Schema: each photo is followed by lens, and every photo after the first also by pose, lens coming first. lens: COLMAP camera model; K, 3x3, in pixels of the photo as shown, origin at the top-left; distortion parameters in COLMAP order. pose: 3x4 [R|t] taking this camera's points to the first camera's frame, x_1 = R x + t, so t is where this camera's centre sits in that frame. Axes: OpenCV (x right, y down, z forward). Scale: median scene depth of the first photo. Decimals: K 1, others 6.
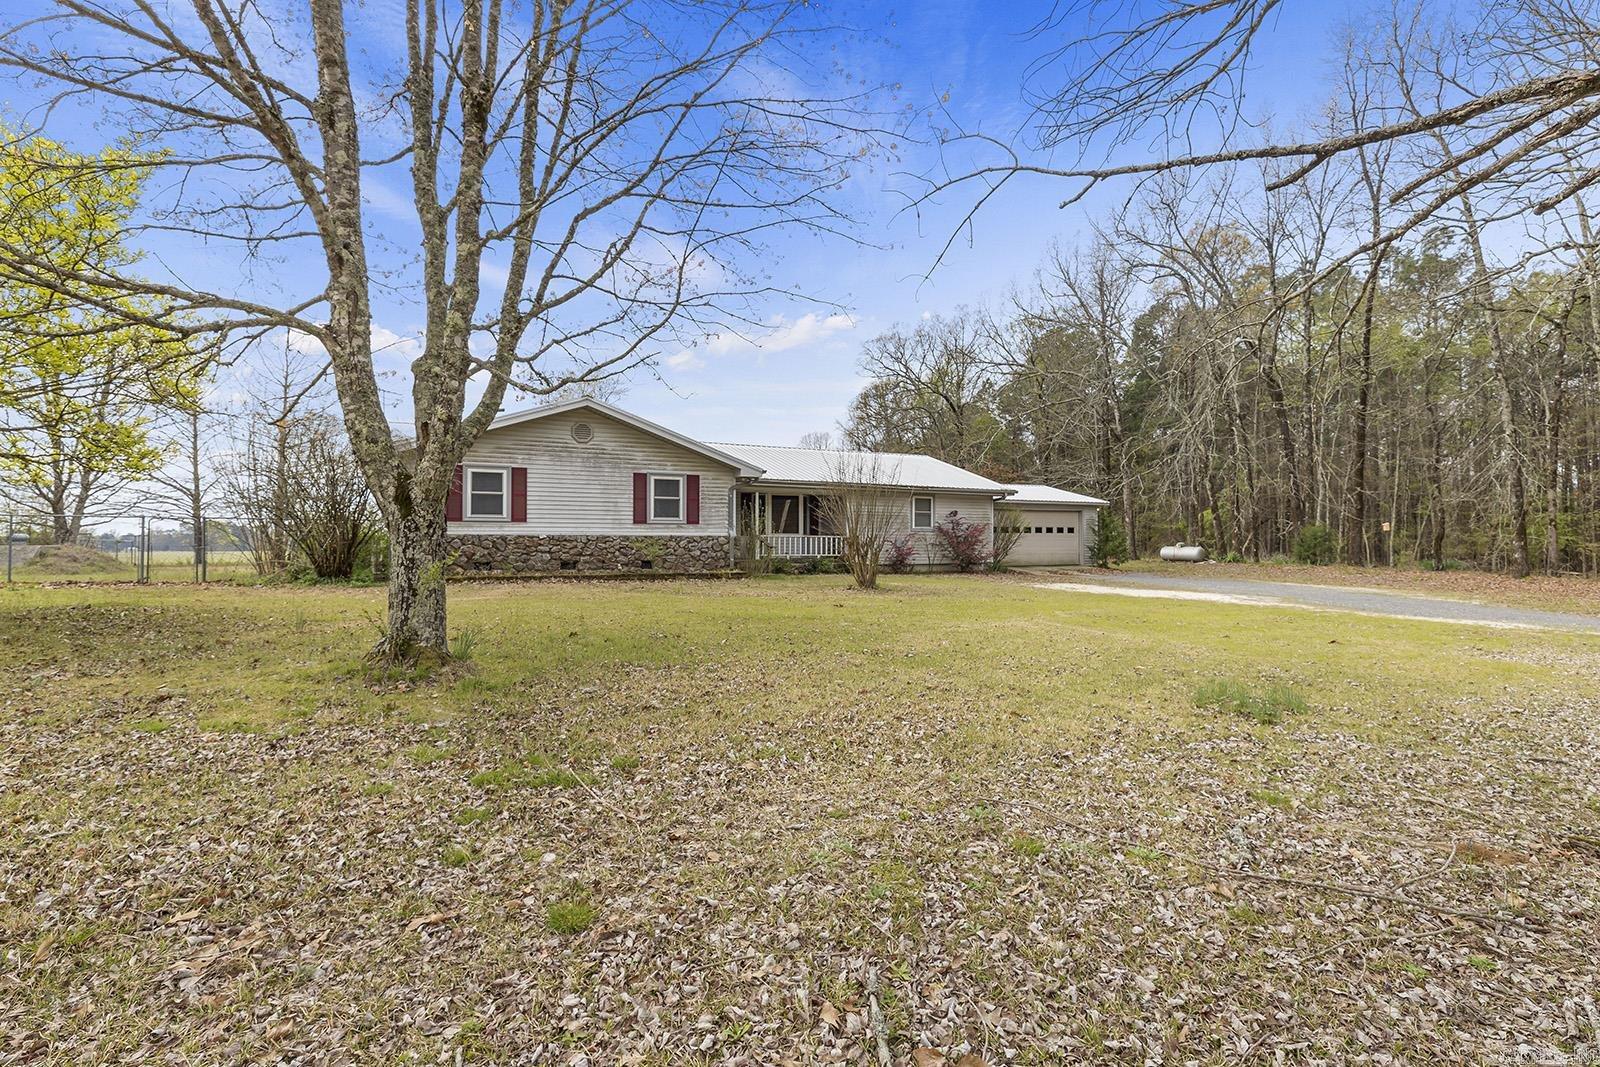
lens RADIAL K [[760.2, 0, 810.0], [0, 760.2, 535.6], [0, 0, 1]] dist [0.000173, -0.000057]
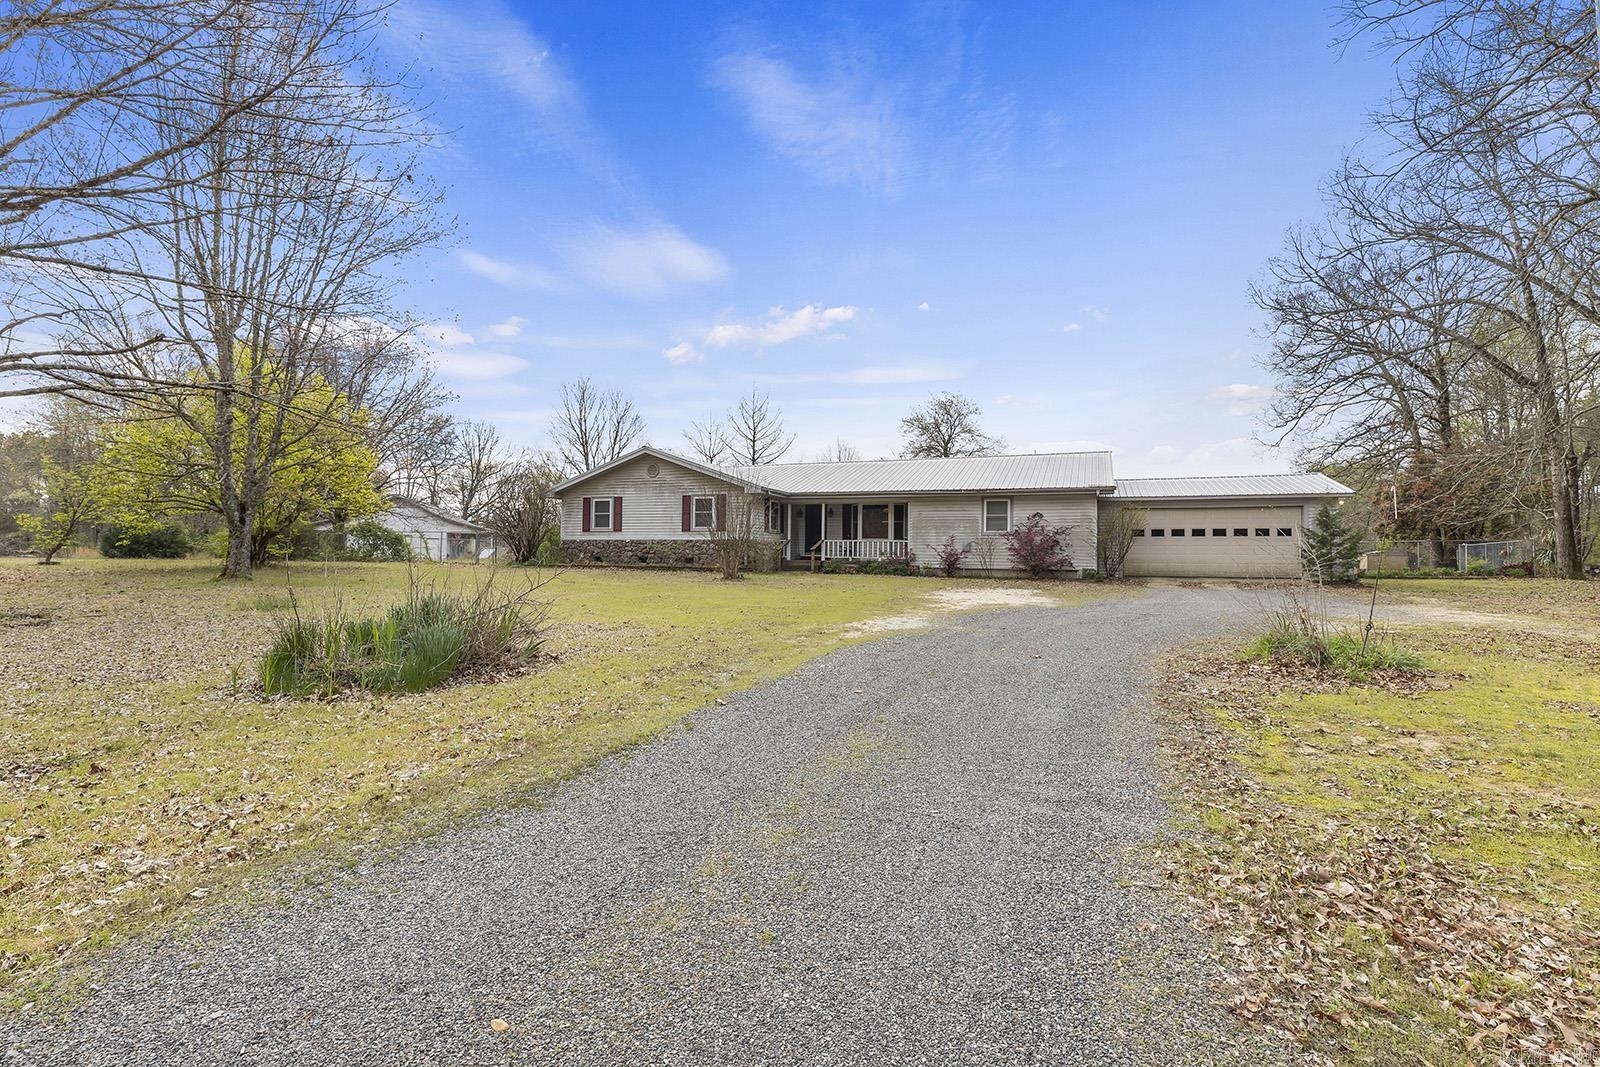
lens RADIAL K [[760.2, 0, 801.4], [0, 760.2, 533.7], [0, 0, 1]] dist [0.000173, -0.000057]
pose [[0.661803, -0.011093, -0.749596, 0.945940], [-0.000173, 0.999888, -0.014950, 0.009040], [0.749678, 0.010024, 0.661727, 0.225317]]
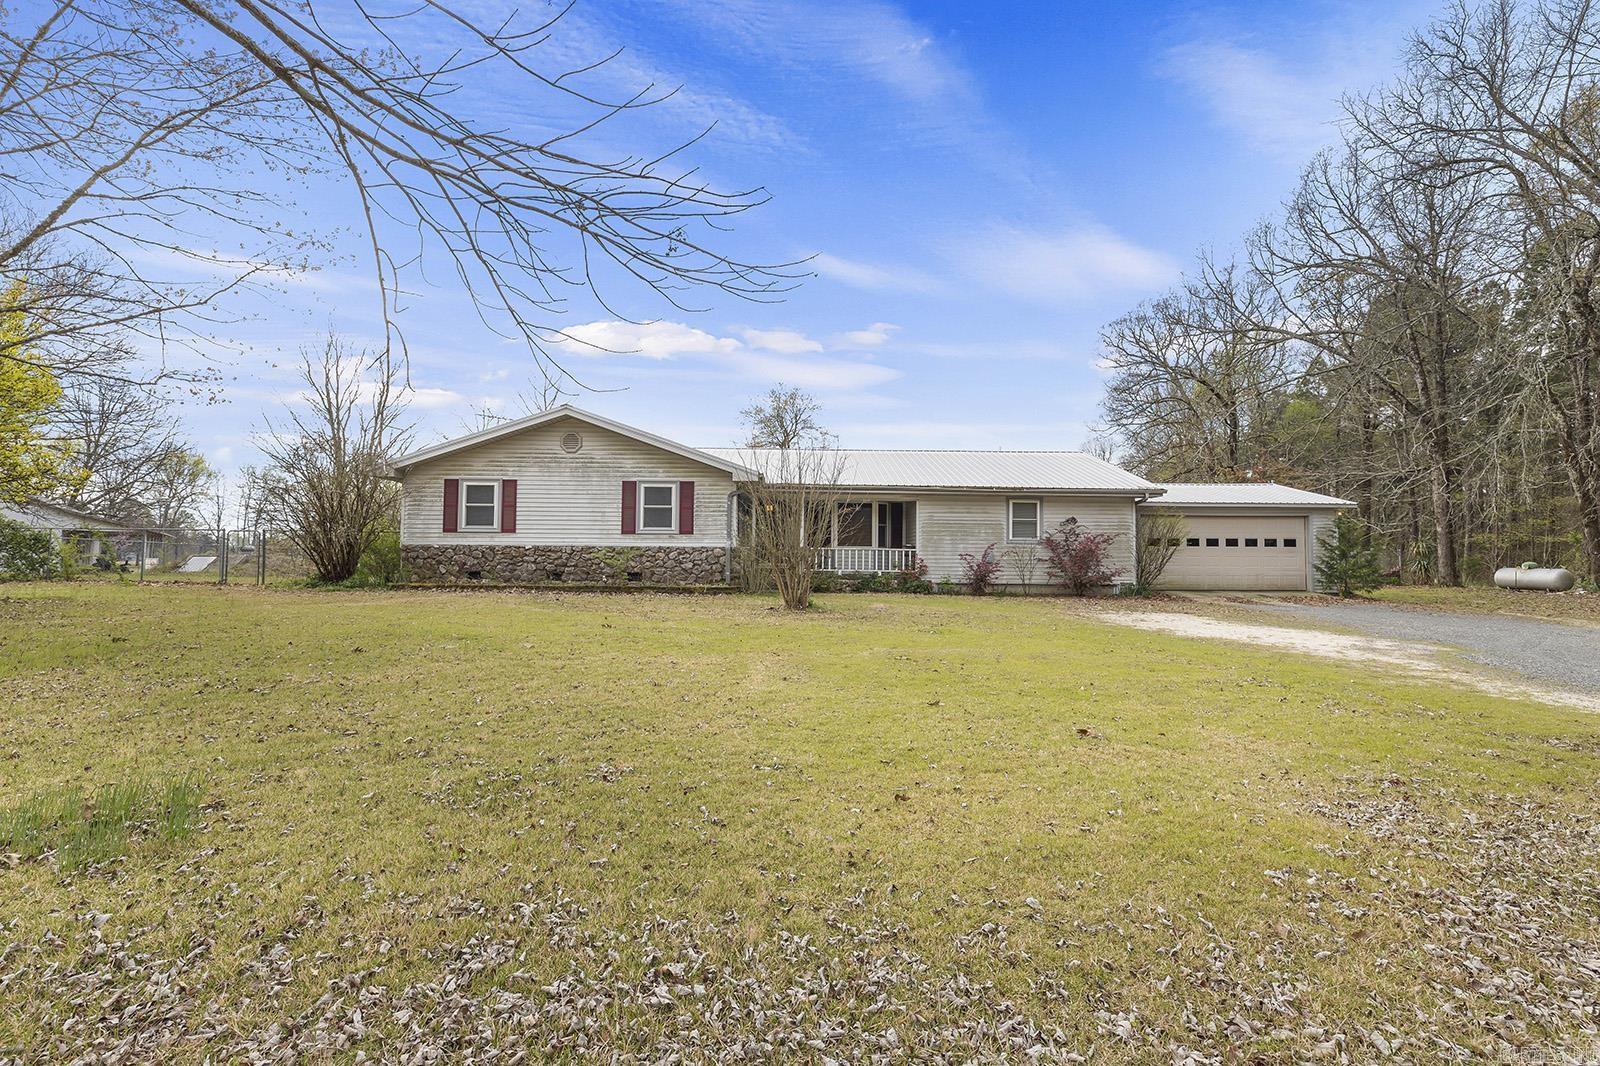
lens RADIAL K [[760.2, 0, 795.4], [0, 760.2, 536.2], [0, 0, 1]] dist [0.000173, -0.000057]
pose [[0.900920, -0.005860, -0.433945, 0.371759], [-0.004063, 0.999751, -0.021936, 0.007011], [0.433966, 0.021526, 0.900672, 0.223673]]
